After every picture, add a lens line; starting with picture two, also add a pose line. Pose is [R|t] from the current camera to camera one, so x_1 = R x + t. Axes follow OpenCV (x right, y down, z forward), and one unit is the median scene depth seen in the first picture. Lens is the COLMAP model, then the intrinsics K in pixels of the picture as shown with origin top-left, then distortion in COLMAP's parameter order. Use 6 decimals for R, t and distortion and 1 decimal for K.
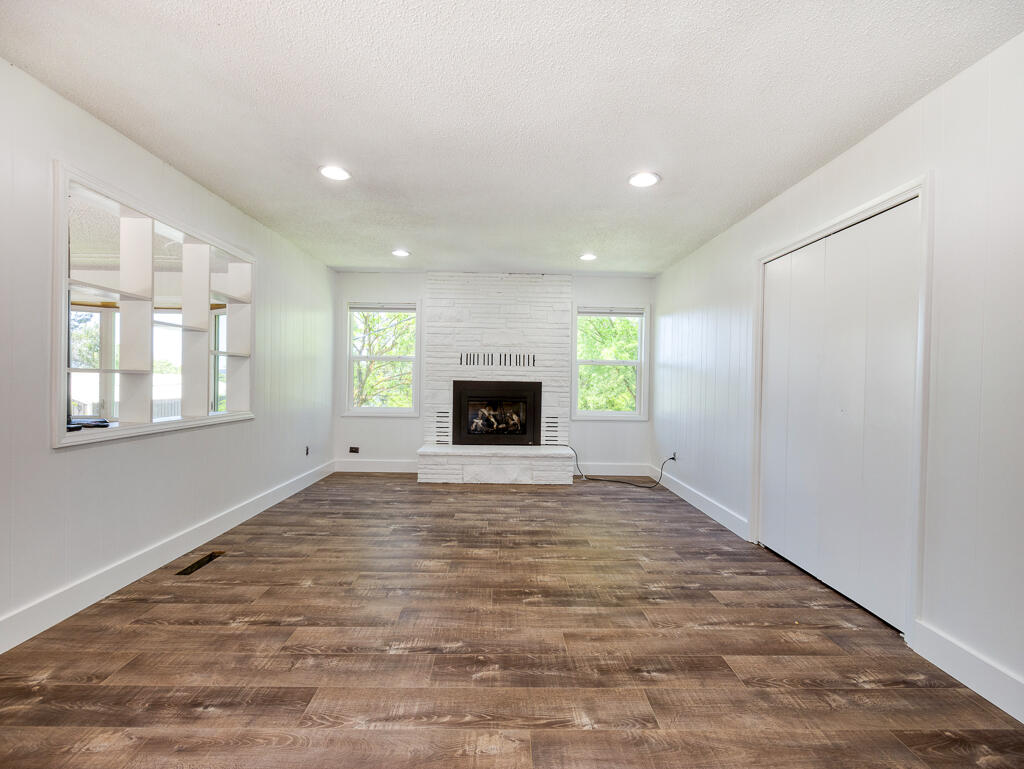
lens RADIAL K [[441.9, 0, 512.0], [0, 441.9, 384.5], [0, 0, 1]] dist [-0.004757, -0.000717]
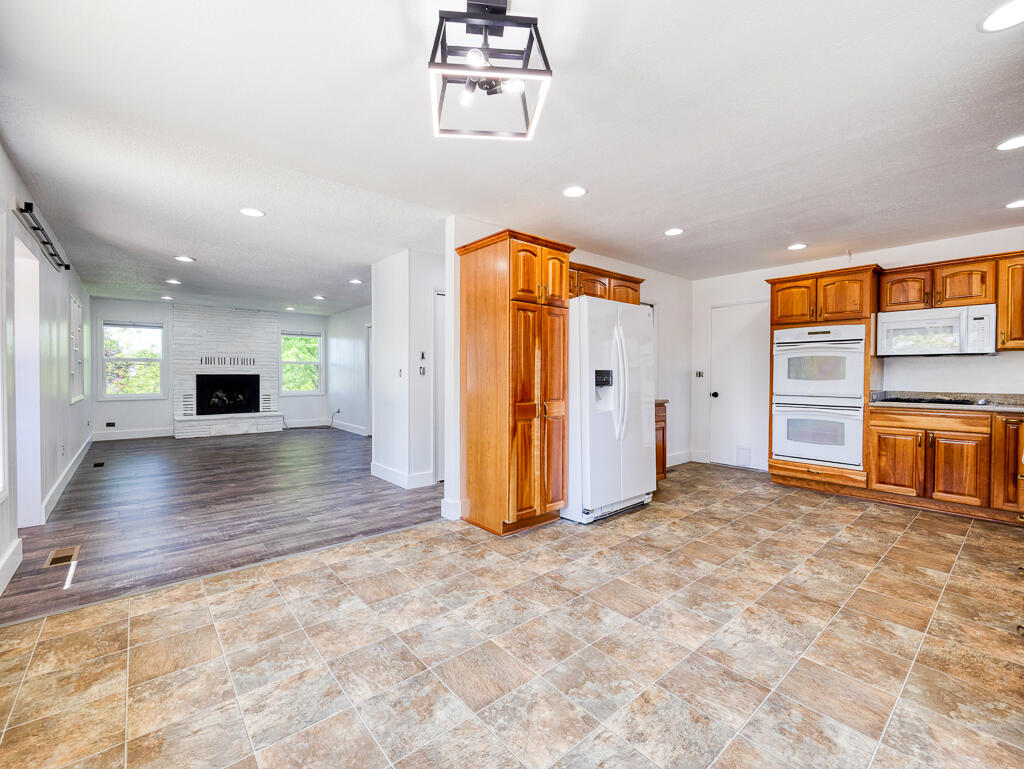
lens RADIAL K [[441.9, 0, 512.0], [0, 441.9, 384.5], [0, 0, 1]] dist [-0.004757, -0.000717]
pose [[0.768959, -0.029127, 0.638634, -0.269417], [0.025781, 0.999562, 0.014546, 0.033266], [-0.638778, 0.005280, 0.769373, -0.918900]]
